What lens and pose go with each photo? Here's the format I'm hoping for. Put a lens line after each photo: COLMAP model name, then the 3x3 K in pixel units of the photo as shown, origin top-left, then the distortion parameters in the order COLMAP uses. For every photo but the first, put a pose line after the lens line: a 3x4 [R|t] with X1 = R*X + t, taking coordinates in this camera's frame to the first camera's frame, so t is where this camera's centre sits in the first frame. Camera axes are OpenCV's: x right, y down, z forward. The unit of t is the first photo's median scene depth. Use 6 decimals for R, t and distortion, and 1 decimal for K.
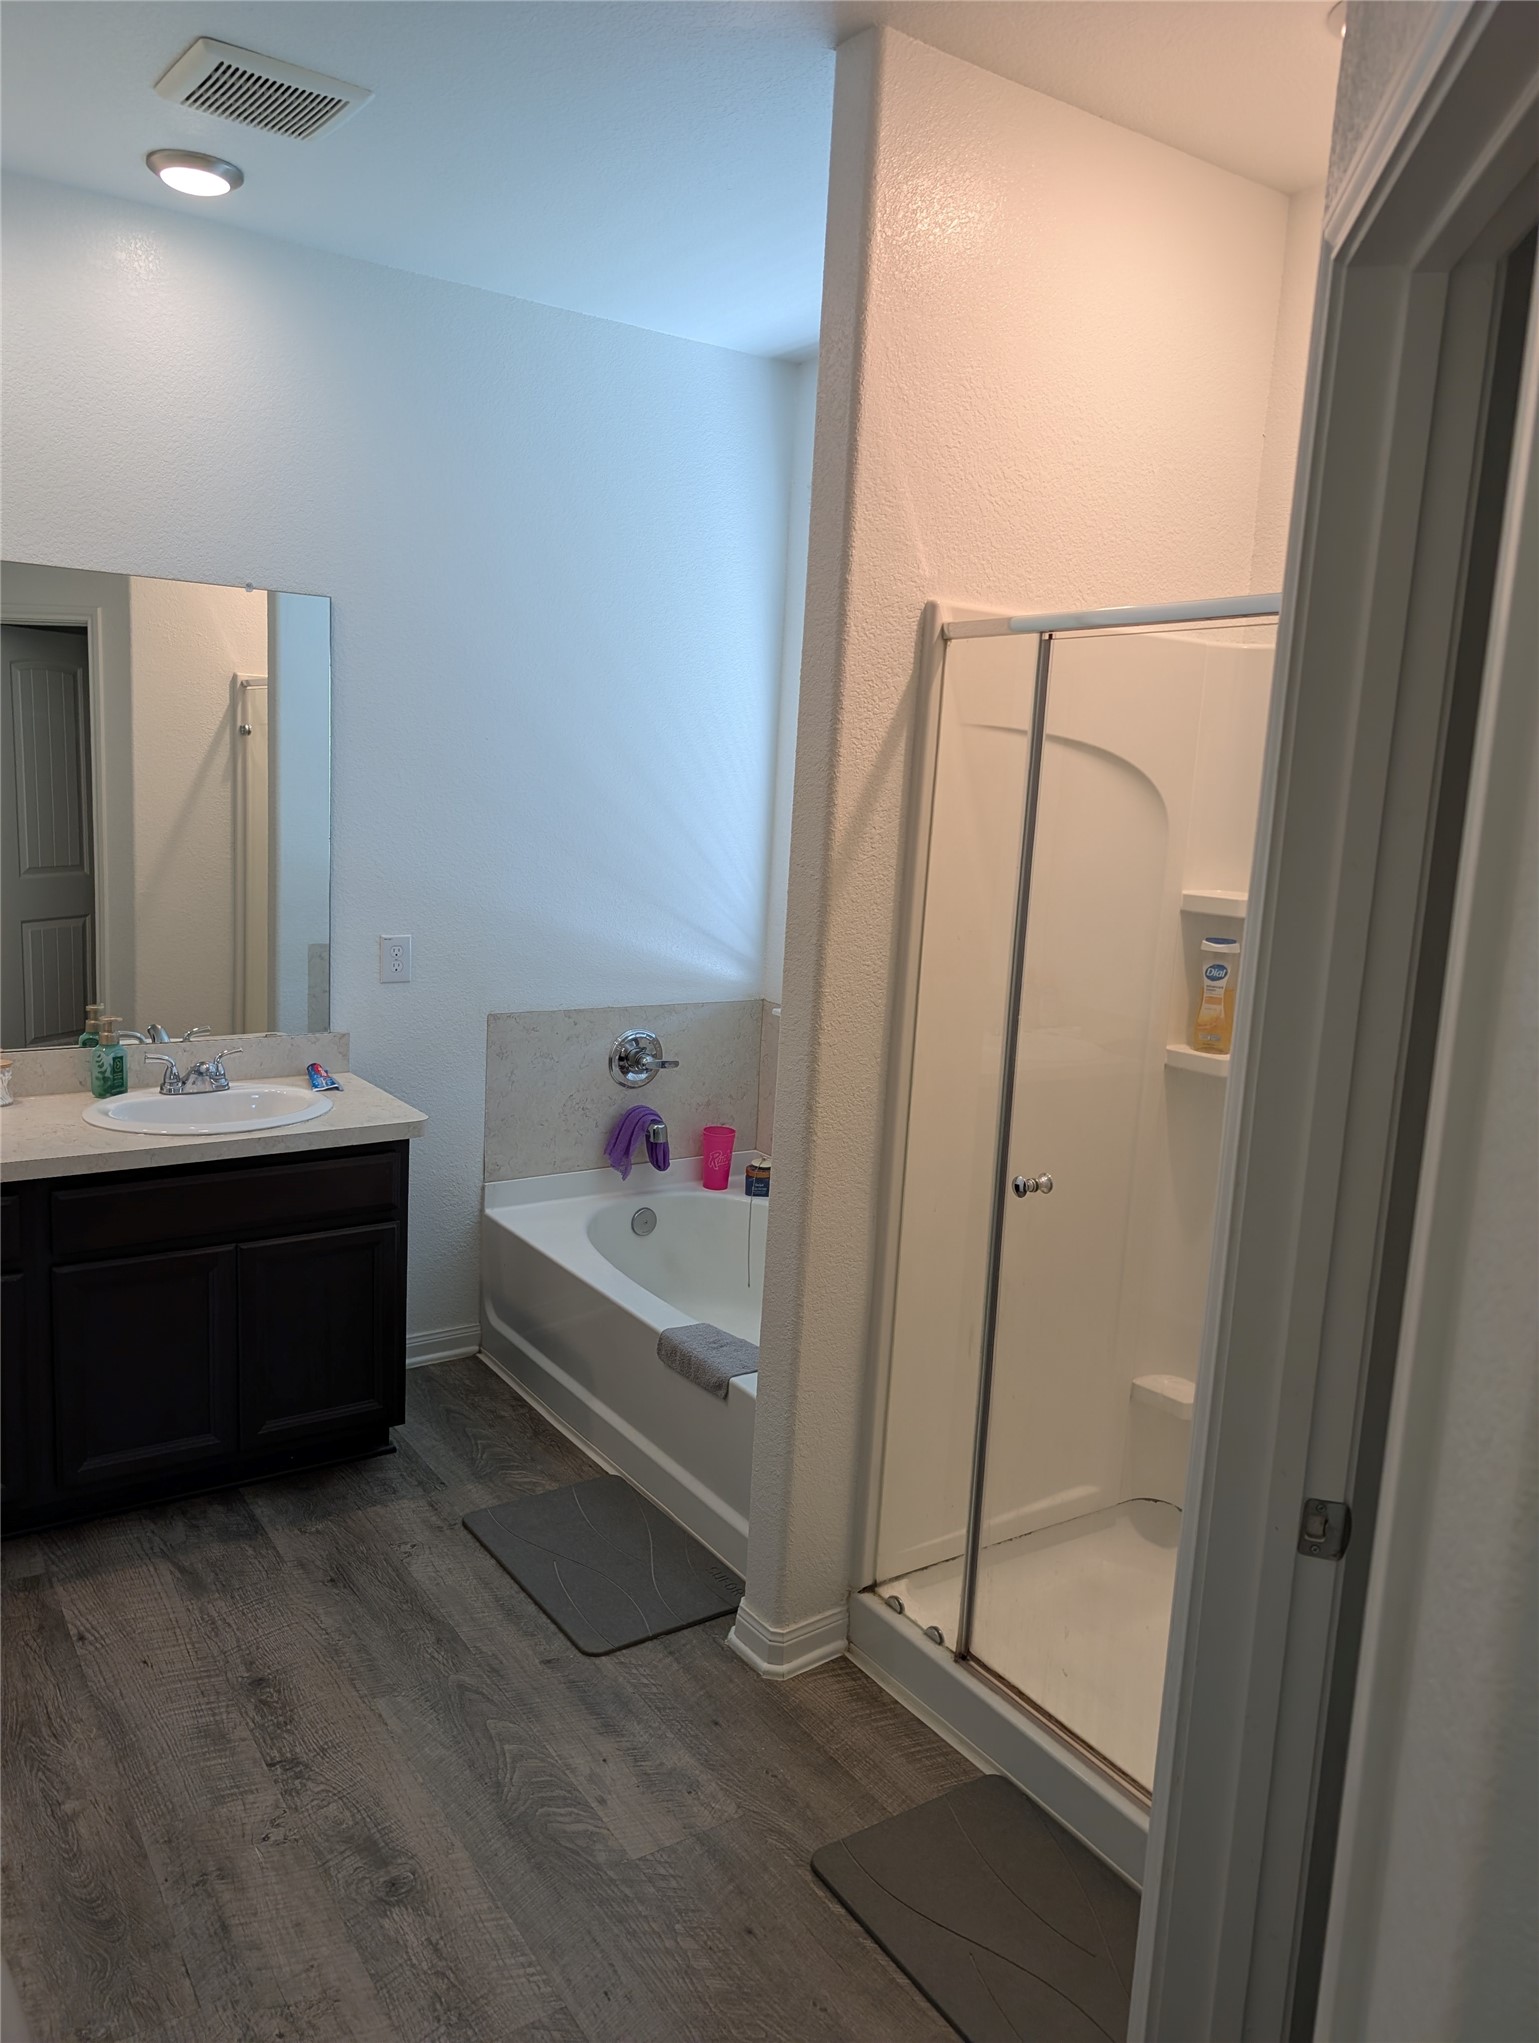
lens RADIAL K [[1460.7, 0, 761.7], [0, 1460.7, 1020.6], [0, 0, 1]] dist [0.013140, -0.012063]
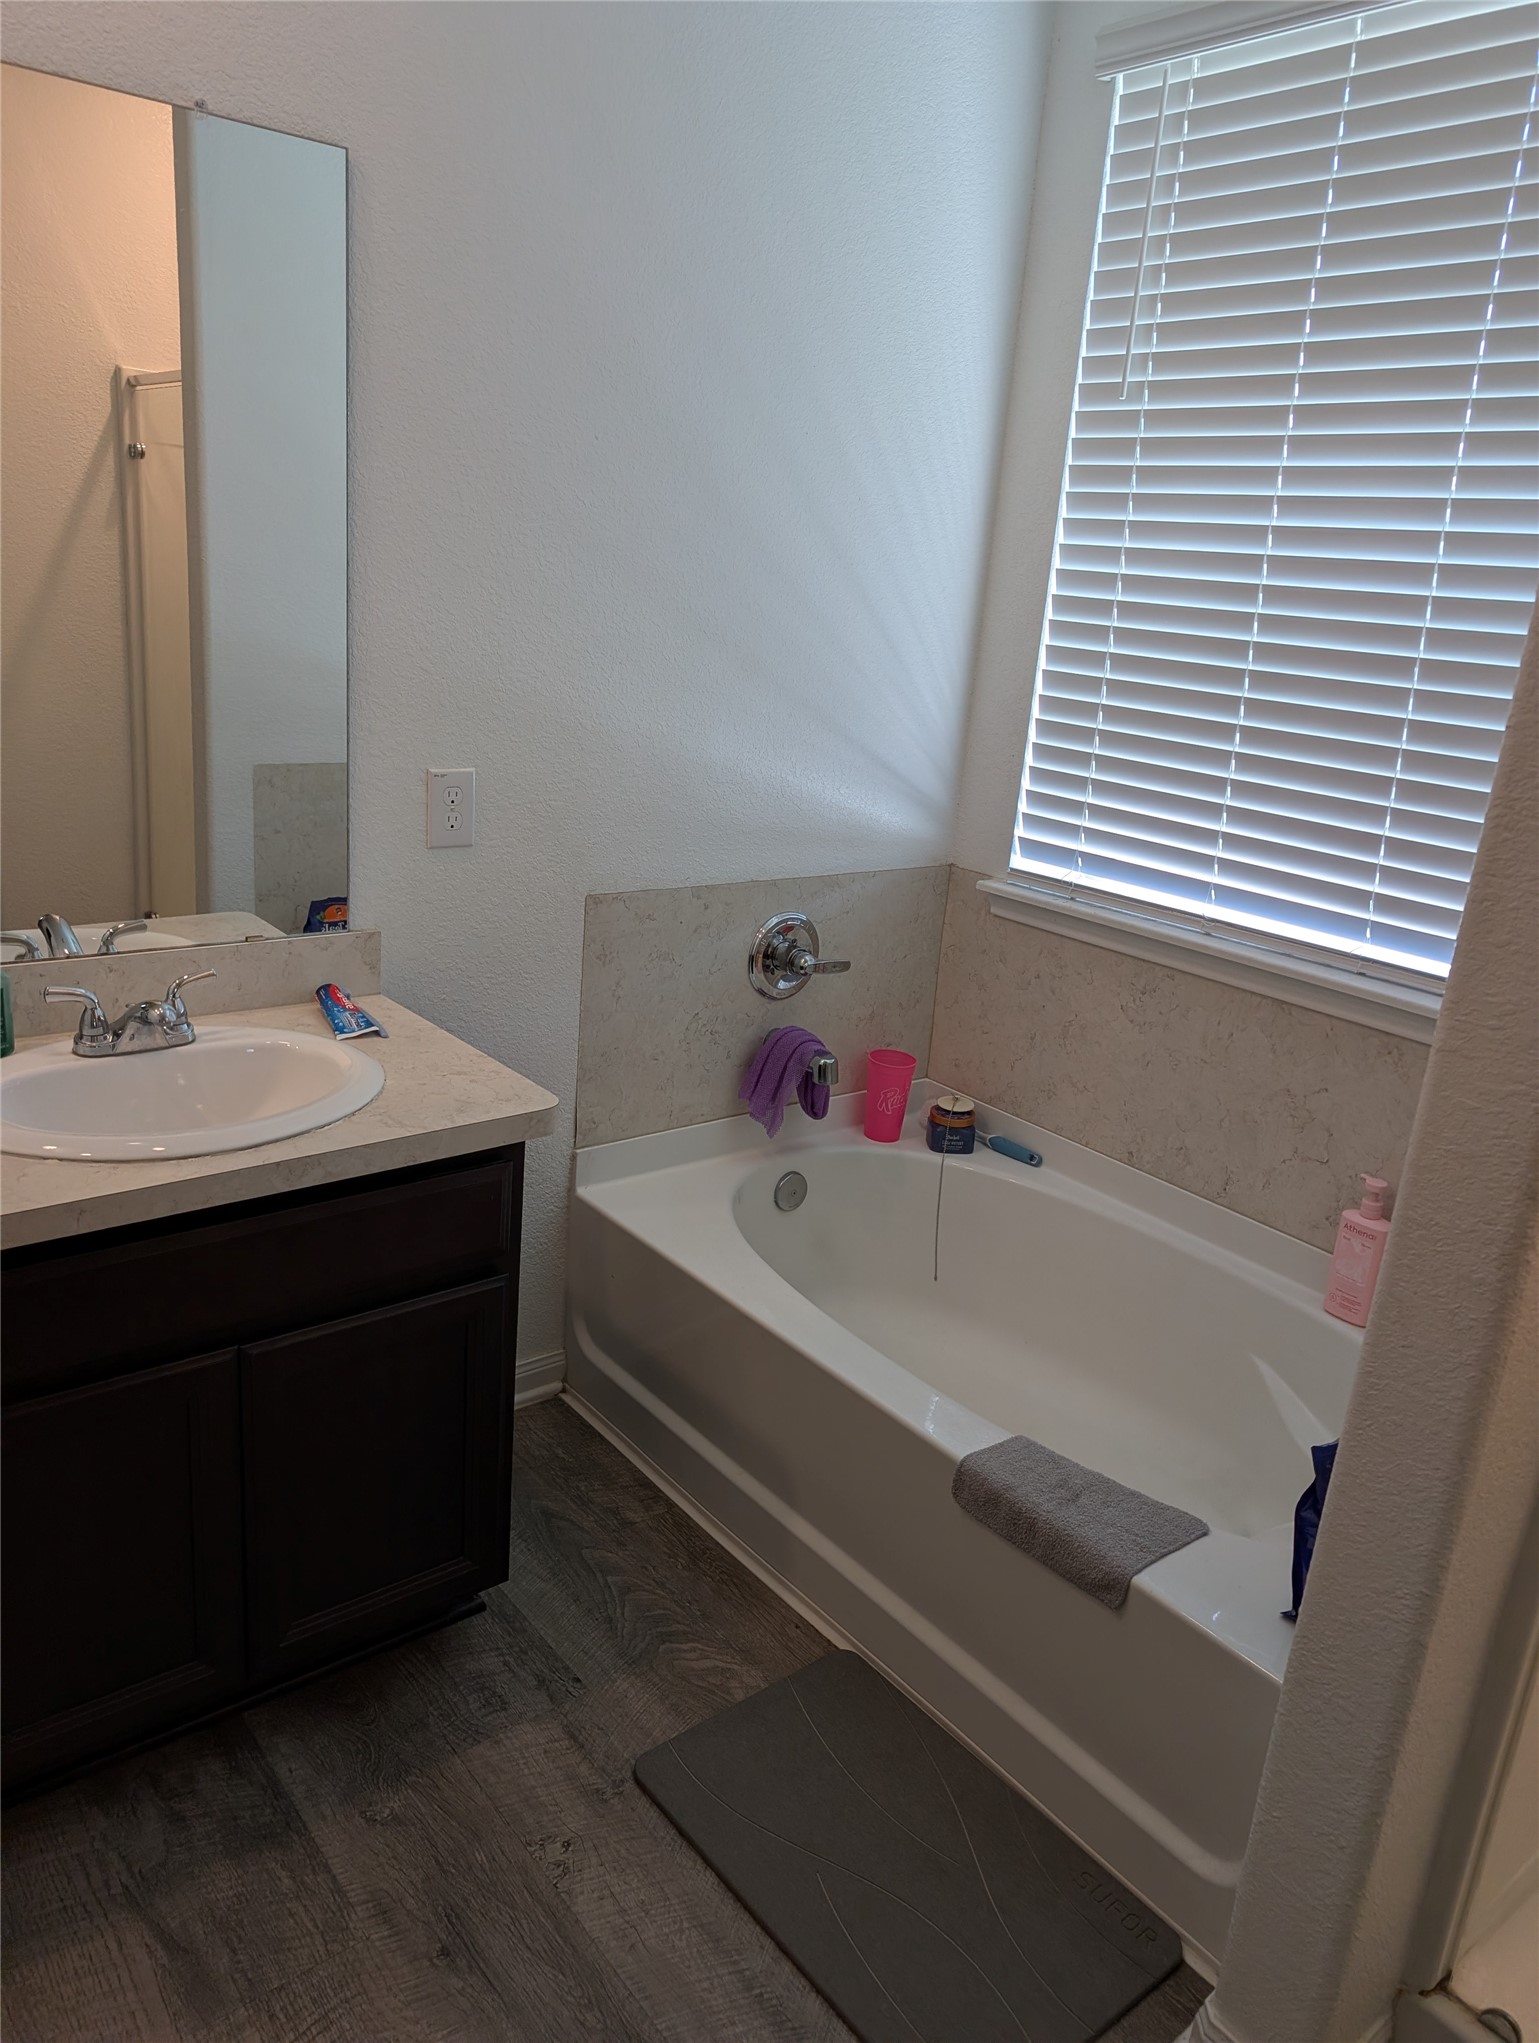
lens RADIAL K [[1460.7, 0, 770.4], [0, 1460.7, 1019.1], [0, 0, 1]] dist [0.013140, -0.012063]
pose [[0.996029, 0.005924, 0.088834, -0.183498], [-0.017533, 0.991296, 0.130478, -0.039808], [-0.087287, -0.131518, 0.987463, 0.398787]]
